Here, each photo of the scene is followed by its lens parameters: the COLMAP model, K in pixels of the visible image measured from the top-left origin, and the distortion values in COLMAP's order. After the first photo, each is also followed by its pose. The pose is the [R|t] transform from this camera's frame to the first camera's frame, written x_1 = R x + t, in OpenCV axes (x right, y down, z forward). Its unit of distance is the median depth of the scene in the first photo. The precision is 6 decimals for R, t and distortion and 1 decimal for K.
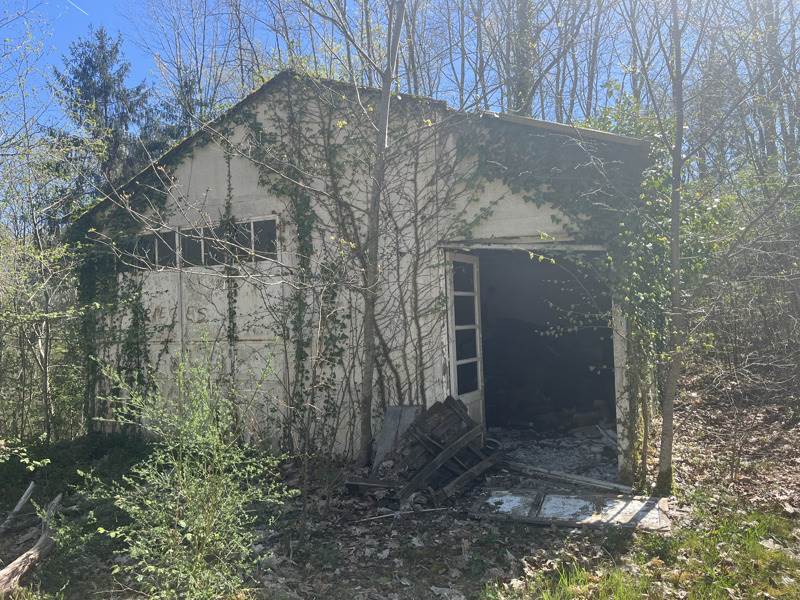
lens RADIAL K [[599.7, 0, 395.7], [0, 599.7, 300.1], [0, 0, 1]] dist [0.005366, 0.000238]
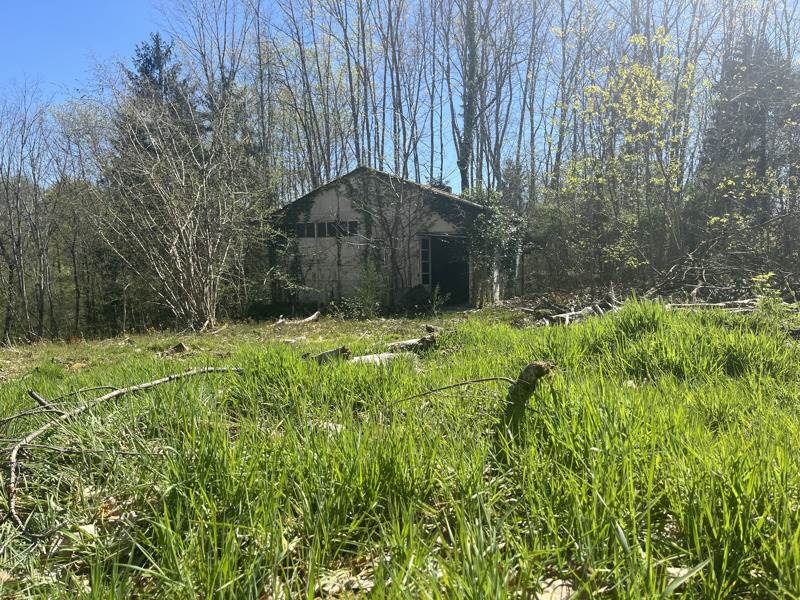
lens RADIAL K [[599.7, 0, 401.1], [0, 599.7, 303.7], [0, 0, 1]] dist [0.005366, 0.000238]
pose [[0.998202, 0.012132, 0.058706, -0.159248], [-0.017687, 0.995317, 0.095036, -0.023426], [-0.057278, -0.095904, 0.993741, -1.778962]]
